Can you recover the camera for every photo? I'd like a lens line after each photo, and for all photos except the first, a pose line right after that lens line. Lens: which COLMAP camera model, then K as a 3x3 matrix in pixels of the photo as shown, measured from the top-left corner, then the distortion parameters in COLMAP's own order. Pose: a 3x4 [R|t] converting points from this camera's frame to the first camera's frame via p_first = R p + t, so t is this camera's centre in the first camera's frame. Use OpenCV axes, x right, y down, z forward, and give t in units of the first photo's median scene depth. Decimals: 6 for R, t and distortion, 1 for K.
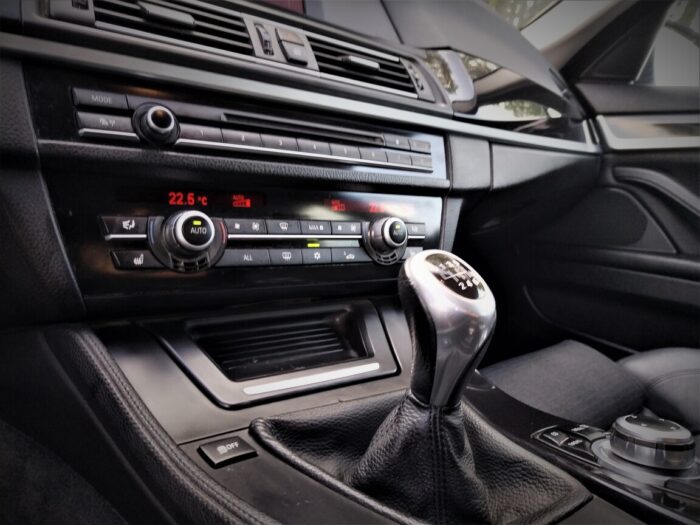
lens RADIAL K [[514.9, 0, 344.3], [0, 514.9, 262.5], [0, 0, 1]] dist [0.012500, -0.014111]
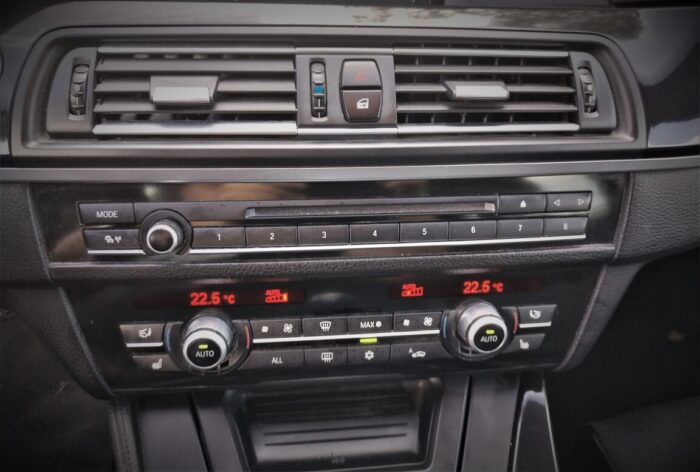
lens RADIAL K [[516.6, 0, 342.5], [0, 516.6, 216.8], [0, 0, 1]] dist [0.003330, -0.015638]
pose [[0.863653, 0.209538, -0.458473, 0.275863], [-0.047973, 0.939549, 0.339037, -0.565865], [0.501799, -0.270816, 0.821496, 0.399038]]
